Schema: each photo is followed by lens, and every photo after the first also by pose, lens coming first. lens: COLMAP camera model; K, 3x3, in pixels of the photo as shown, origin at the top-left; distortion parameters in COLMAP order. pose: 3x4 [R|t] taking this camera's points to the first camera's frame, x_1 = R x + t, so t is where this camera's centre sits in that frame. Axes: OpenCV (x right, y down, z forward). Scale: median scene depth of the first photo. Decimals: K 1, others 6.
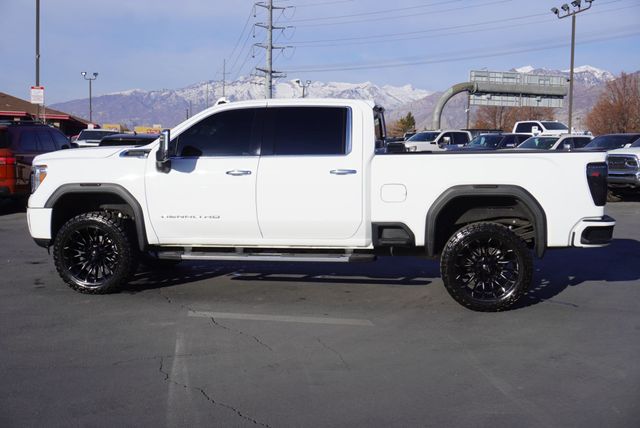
lens RADIAL K [[767.3, 0, 320.0], [0, 767.3, 214.0], [0, 0, 1]] dist [0.019274, -0.012711]
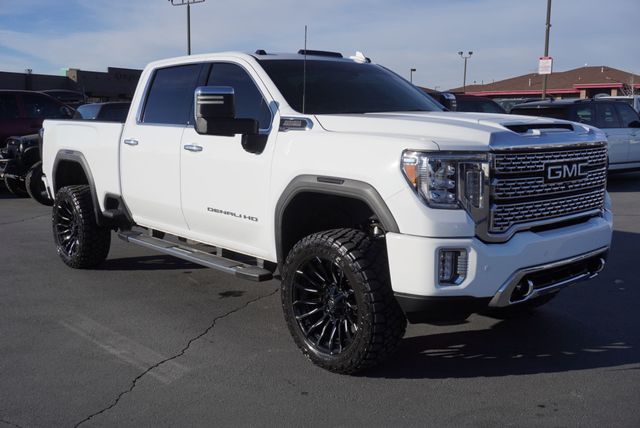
lens RADIAL K [[679.4, 0, 320.0], [0, 679.4, 214.0], [0, 0, 1]] dist [-0.003392, 0.008201]
pose [[0.665503, 0.086222, -0.741398, 0.057245], [-0.046068, 0.996156, 0.074498, -0.007056], [0.744972, -0.015424, 0.666917, 0.095190]]
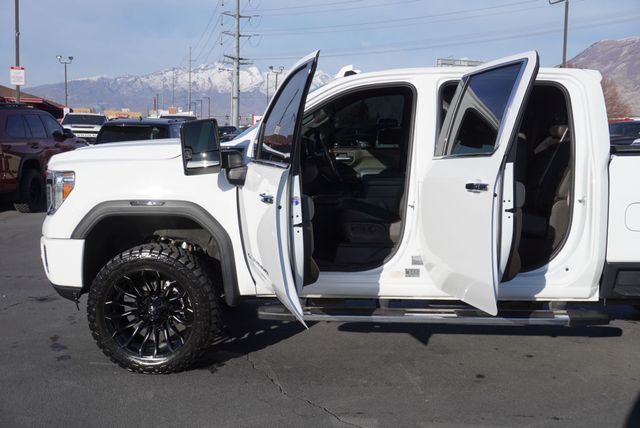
lens RADIAL K [[692.6, 0, 320.0], [0, 692.6, 214.0], [0, 0, 1]] dist [0.005569, 0.002027]
pose [[0.997585, -0.004830, 0.069281, -0.031164], [0.002516, 0.999438, 0.033442, -0.007488], [-0.069404, -0.033187, 0.997036, 0.067327]]
